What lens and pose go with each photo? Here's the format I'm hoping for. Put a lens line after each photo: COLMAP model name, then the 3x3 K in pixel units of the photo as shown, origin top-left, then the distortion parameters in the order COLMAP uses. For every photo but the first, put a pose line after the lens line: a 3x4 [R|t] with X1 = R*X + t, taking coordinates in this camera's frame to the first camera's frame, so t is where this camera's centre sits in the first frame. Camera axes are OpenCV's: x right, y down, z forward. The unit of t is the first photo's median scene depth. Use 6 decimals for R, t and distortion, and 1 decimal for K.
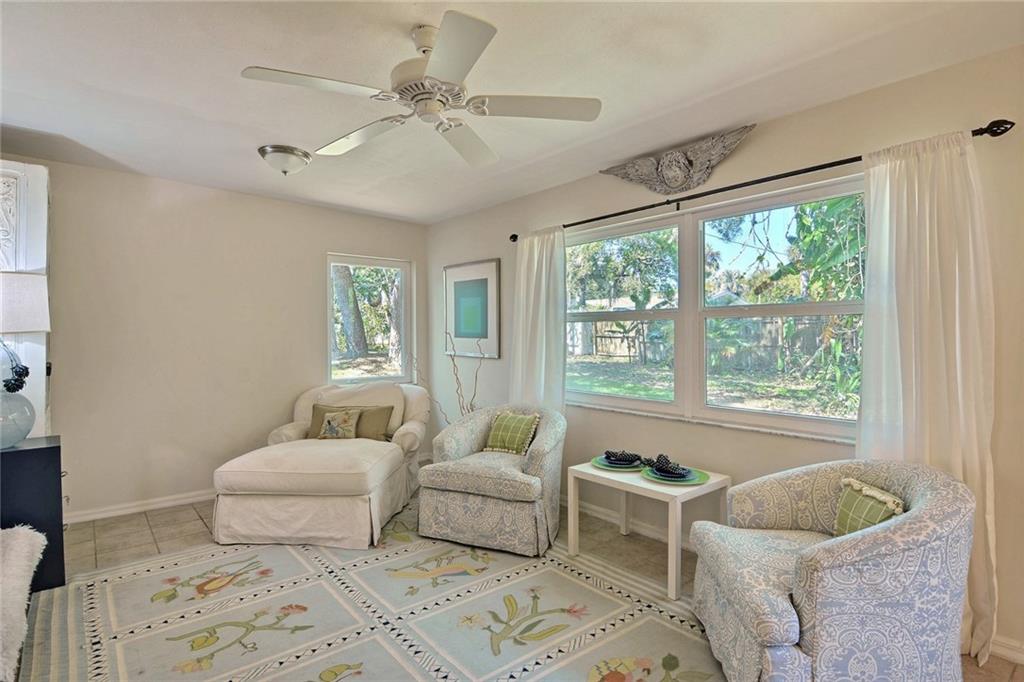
lens RADIAL K [[518.7, 0, 506.7], [0, 518.7, 333.1], [0, 0, 1]] dist [-0.013714, -0.000582]
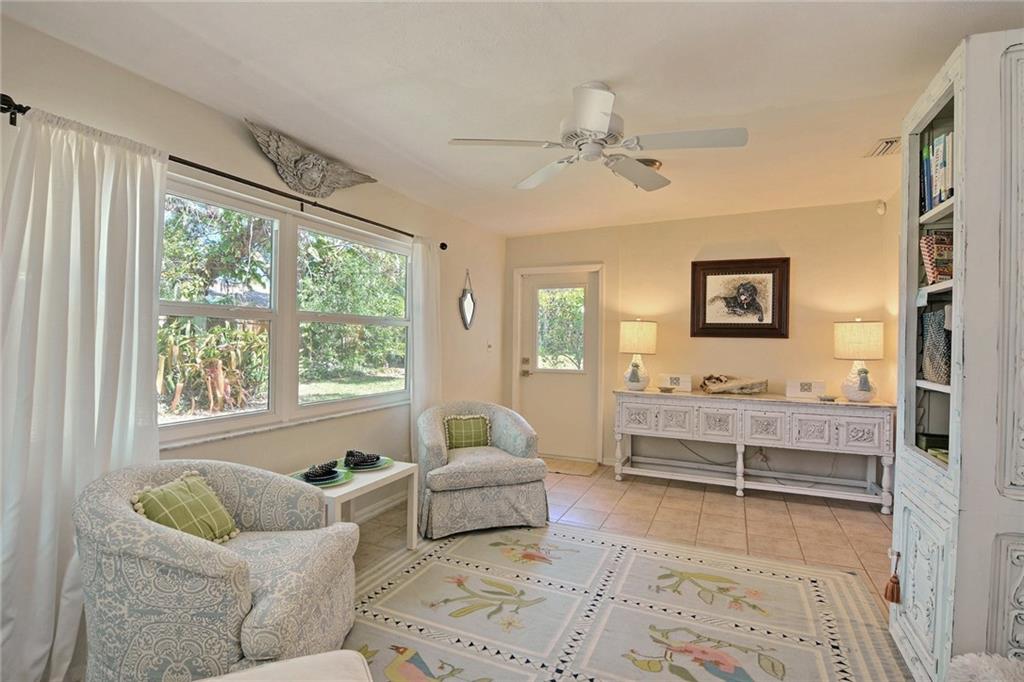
lens RADIAL K [[503.1, 0, 507.9], [0, 503.1, 335.6], [0, 0, 1]] dist [-0.002160, -0.014076]
pose [[-0.448043, 0.007877, 0.893978, -0.844928], [-0.009043, 0.999870, -0.013342, 0.010249], [-0.893966, -0.014062, -0.447913, 1.298546]]
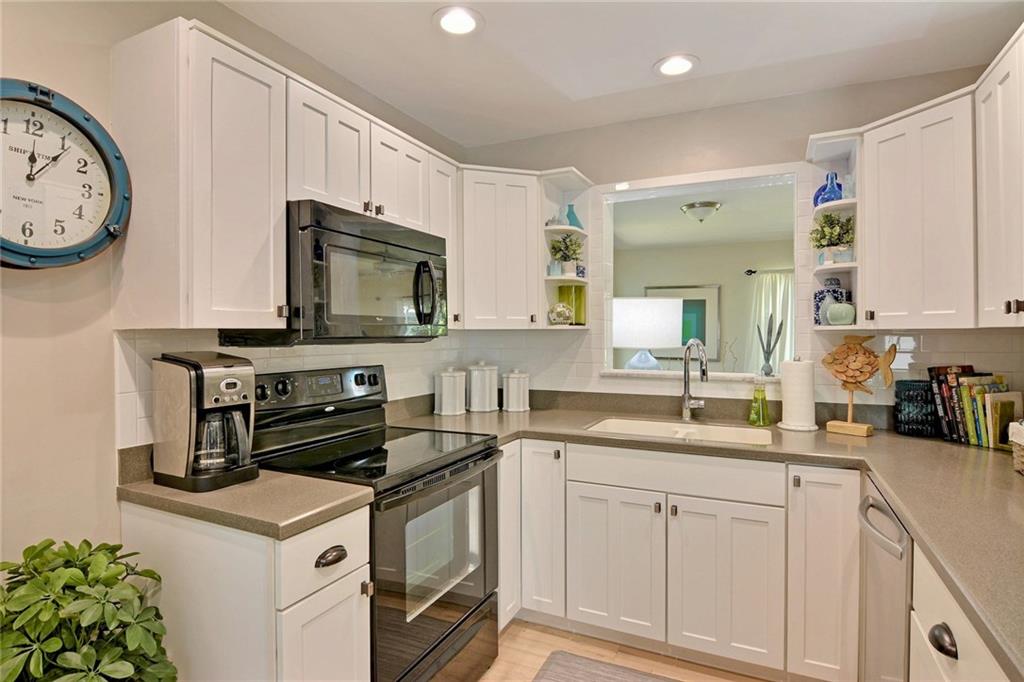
lens RADIAL K [[545.9, 0, 510.7], [0, 545.9, 336.2], [0, 0, 1]] dist [-0.003245, -0.011099]
pose [[0.907835, 0.004821, 0.419300, -1.843902], [-0.004929, 0.999988, -0.000825, -0.019924], [-0.419298, -0.001318, 0.907847, -0.042032]]
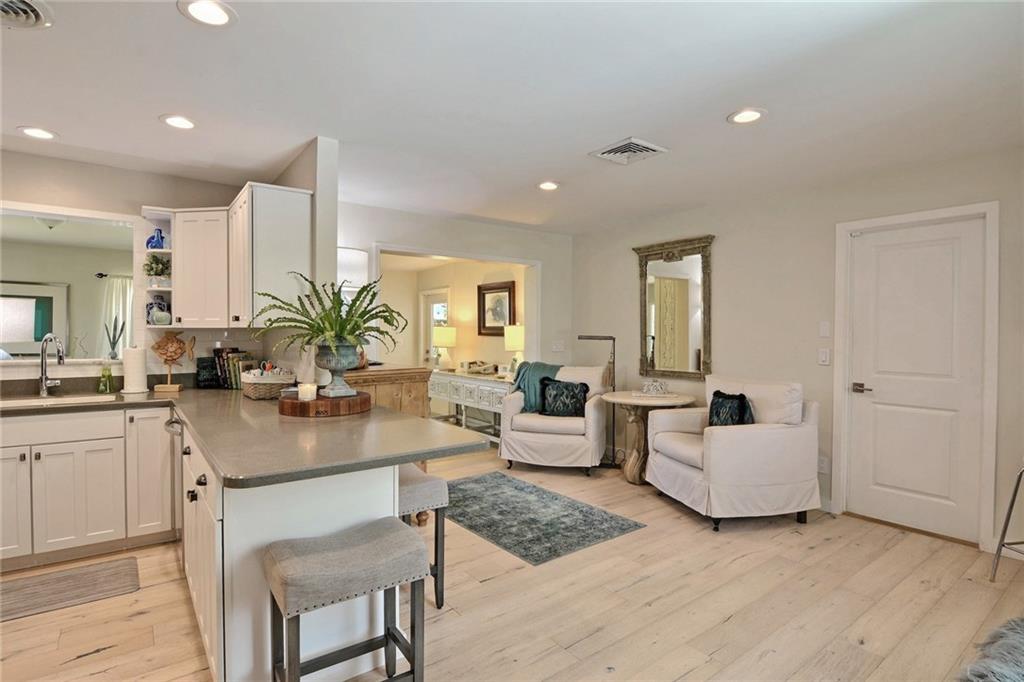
lens RADIAL K [[509.9, 0, 507.9], [0, 509.9, 337.8], [0, 0, 1]] dist [-0.004906, -0.012909]
pose [[0.049989, -0.003293, 0.998744, -2.272328], [-0.002623, 0.999991, 0.003429, -0.014836], [-0.998746, -0.002791, 0.049979, -0.434154]]
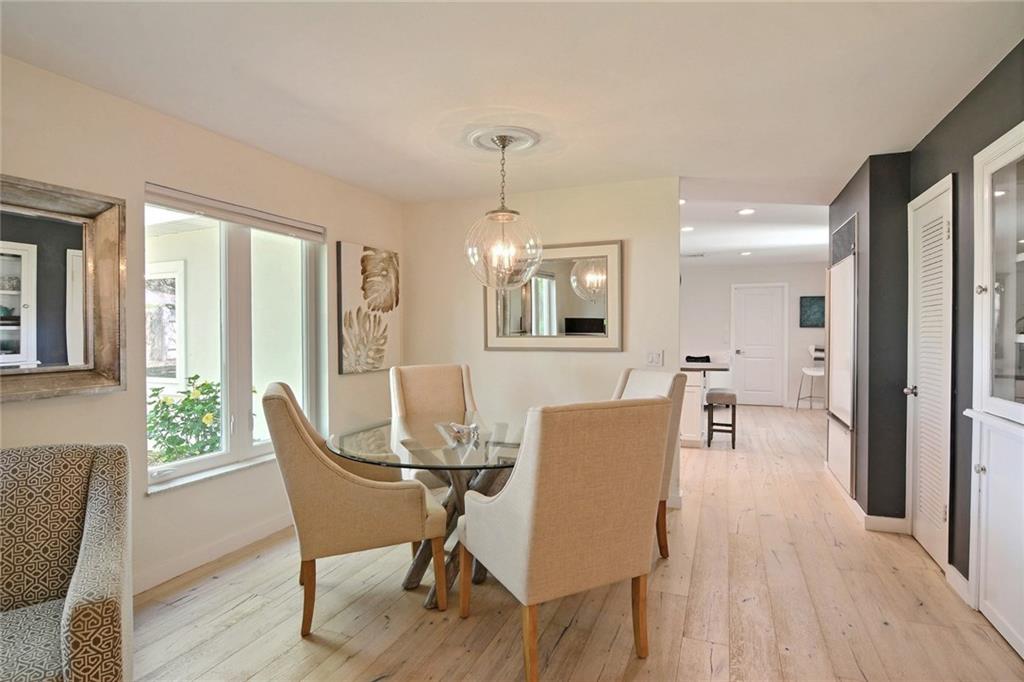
lens RADIAL K [[531.4, 0, 513.2], [0, 531.4, 338.5], [0, 0, 1]] dist [-0.013627, -0.000056]
pose [[-0.482211, -0.003919, 0.876046, -3.212572], [0.006667, 0.999945, 0.008143, -0.005210], [-0.876030, 0.009767, -0.482158, 1.704142]]
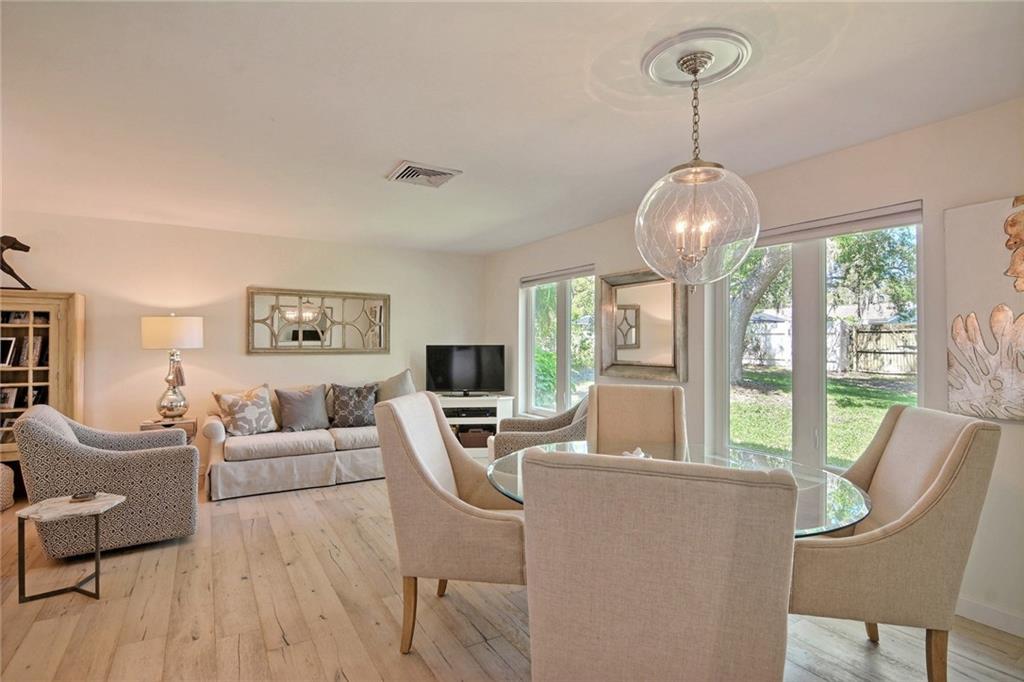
lens RADIAL K [[509.9, 0, 507.9], [0, 509.9, 337.8], [0, 0, 1]] dist [-0.004906, -0.012909]
pose [[0.988594, 0.012454, -0.150092, -2.320406], [-0.014246, 0.999839, -0.010869, -0.011164], [0.149933, 0.012883, 0.988612, 0.354326]]
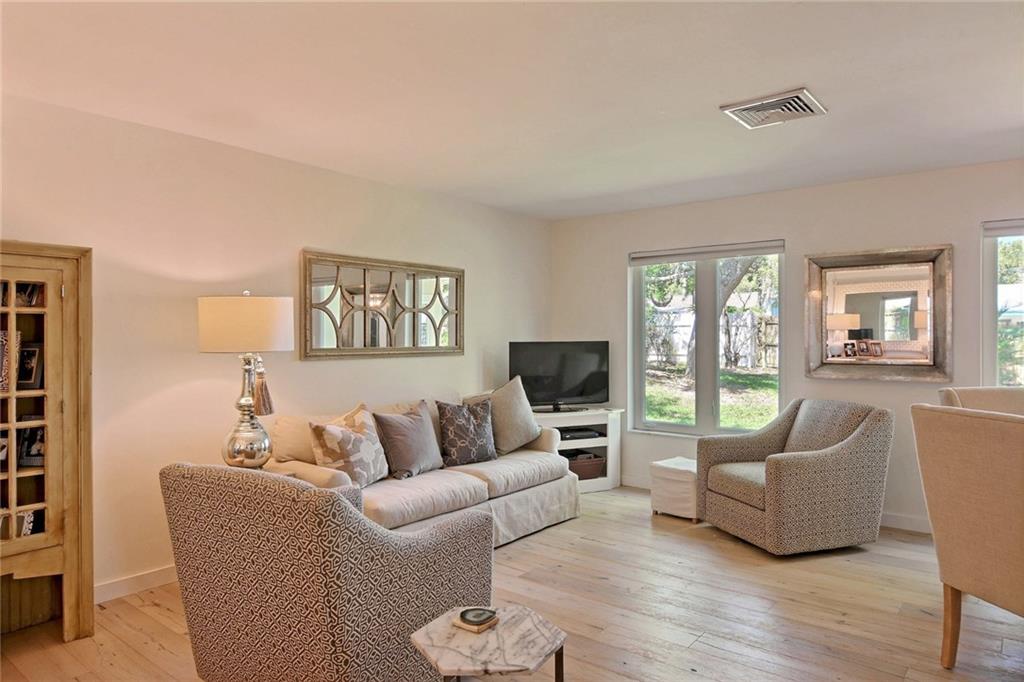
lens RADIAL K [[654.2, 0, 500.7], [0, 654.2, 339.5], [0, 0, 1]] dist [-0.010570, -0.002279]
pose [[0.979668, 0.008137, 0.200458, -3.458279], [-0.008045, 0.999967, -0.001271, -0.003144], [-0.200462, -0.000368, 0.979701, 0.515307]]
